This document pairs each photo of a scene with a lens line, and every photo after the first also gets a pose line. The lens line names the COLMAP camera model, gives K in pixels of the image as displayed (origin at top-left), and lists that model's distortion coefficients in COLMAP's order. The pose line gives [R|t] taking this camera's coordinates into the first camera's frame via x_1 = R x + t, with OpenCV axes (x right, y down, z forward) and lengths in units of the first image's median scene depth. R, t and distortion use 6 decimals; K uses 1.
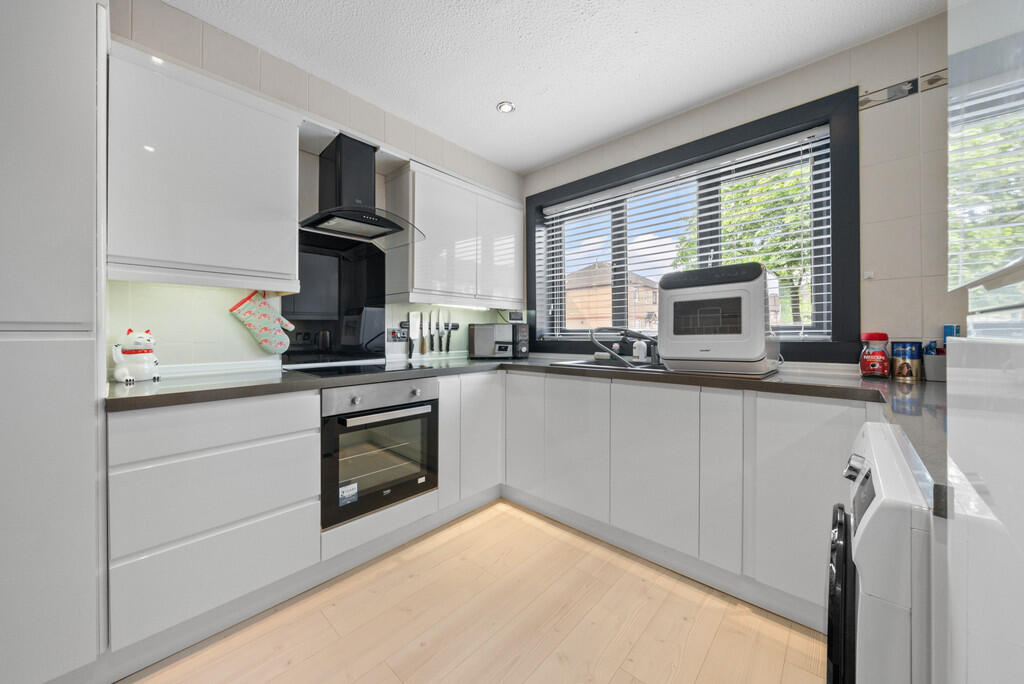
lens RADIAL K [[361.0, 0, 507.8], [0, 361.0, 334.4], [0, 0, 1]] dist [-0.002902, -0.000156]
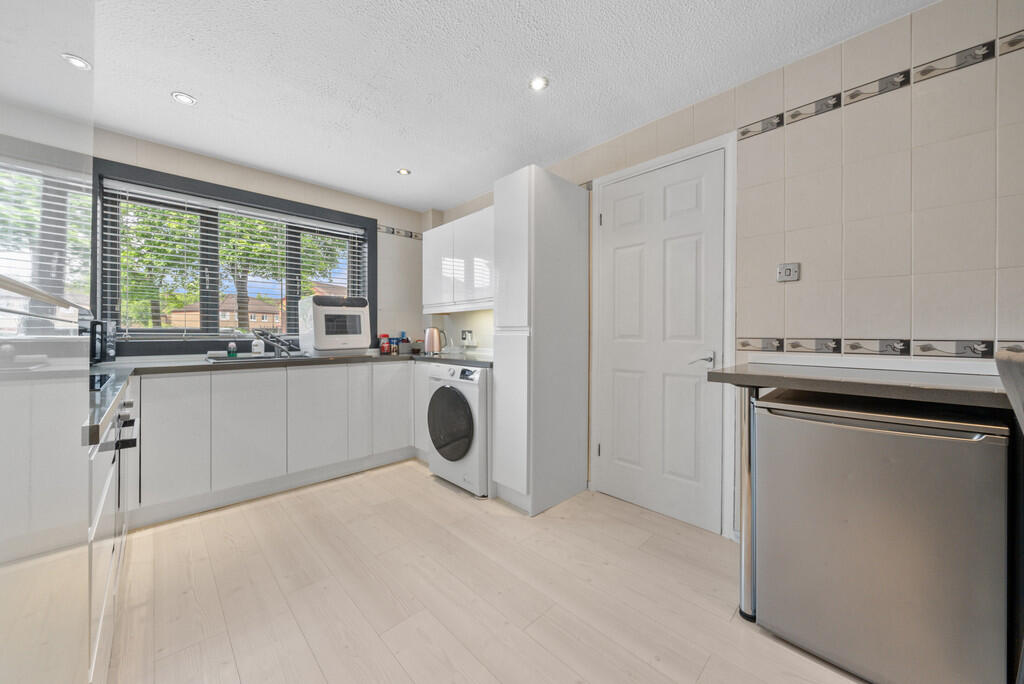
lens RADIAL K [[361.0, 0, 505.3], [0, 361.0, 337.5], [0, 0, 1]] dist [-0.002902, -0.000156]
pose [[0.052029, -0.003826, 0.998638, -1.106081], [0.001720, 0.999992, 0.003741, 0.009096], [-0.998644, 0.001523, 0.052035, 0.117646]]
